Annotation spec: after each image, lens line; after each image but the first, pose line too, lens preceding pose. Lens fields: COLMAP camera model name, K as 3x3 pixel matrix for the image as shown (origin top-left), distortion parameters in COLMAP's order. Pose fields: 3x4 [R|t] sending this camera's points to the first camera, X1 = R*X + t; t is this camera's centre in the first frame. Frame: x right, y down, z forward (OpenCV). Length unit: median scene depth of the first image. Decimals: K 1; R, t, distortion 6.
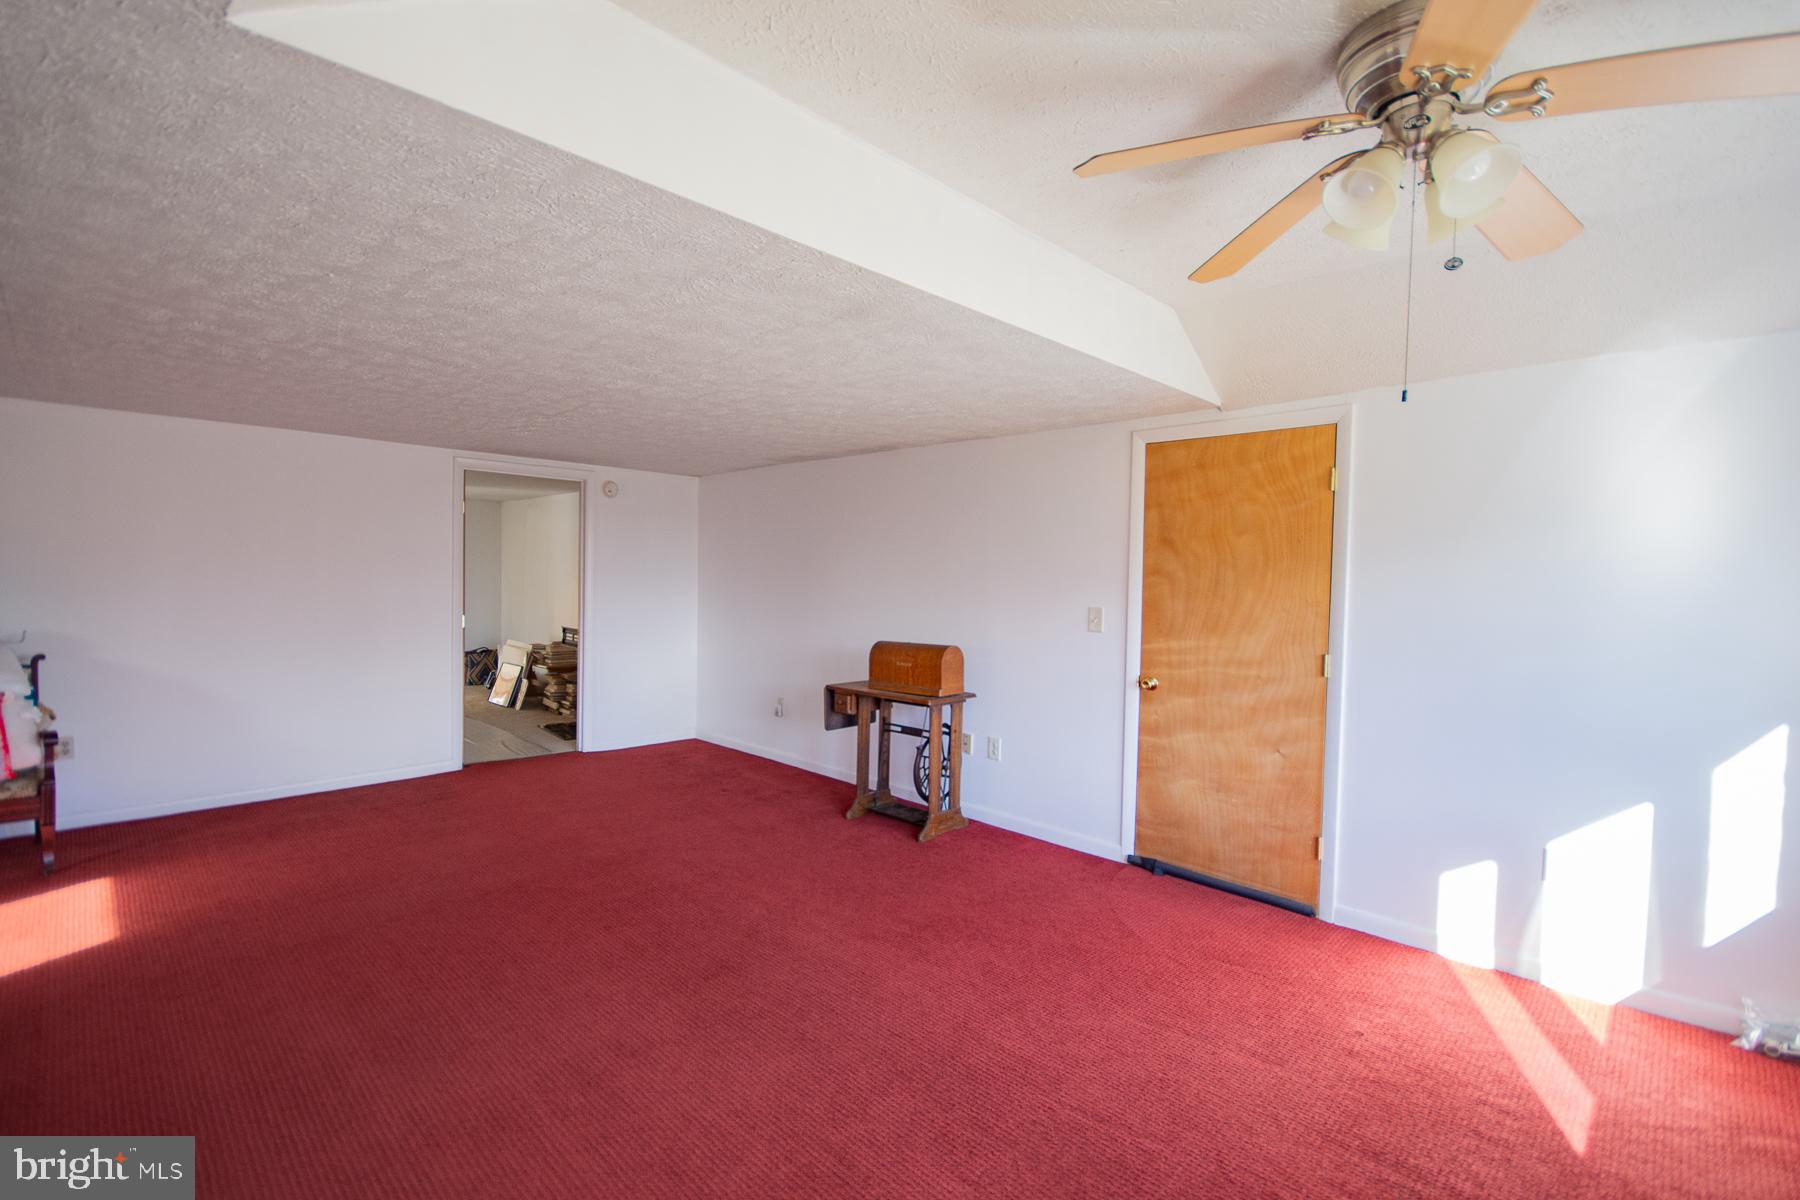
lens RADIAL K [[801.3, 0, 898.0], [0, 801.3, 601.5], [0, 0, 1]] dist [0.012065, -0.010727]
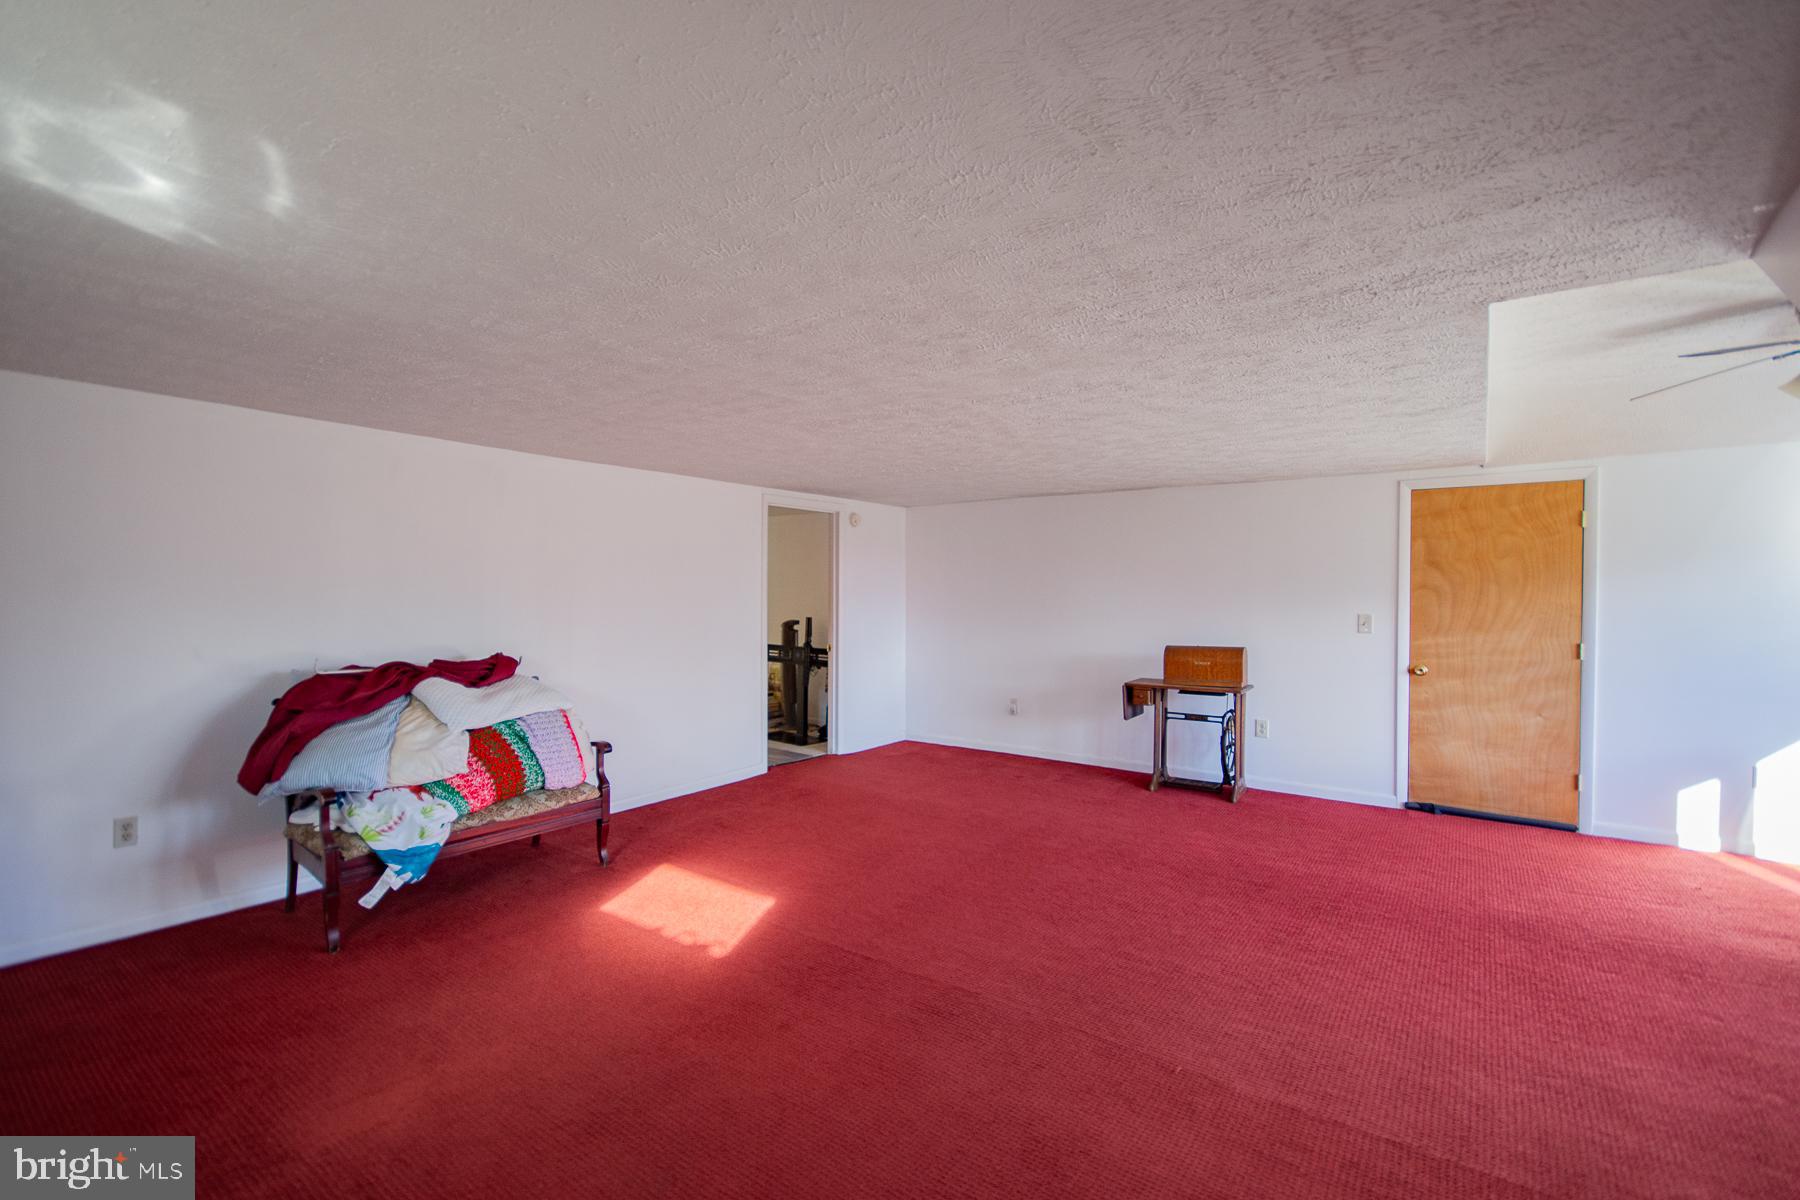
lens RADIAL K [[801.3, 0, 898.0], [0, 801.3, 601.5], [0, 0, 1]] dist [0.012065, -0.010727]
pose [[0.990169, -0.022166, 0.138110, -0.748277], [0.023750, 0.999670, -0.009830, -0.019944], [-0.137847, 0.013014, 0.990368, -0.203076]]
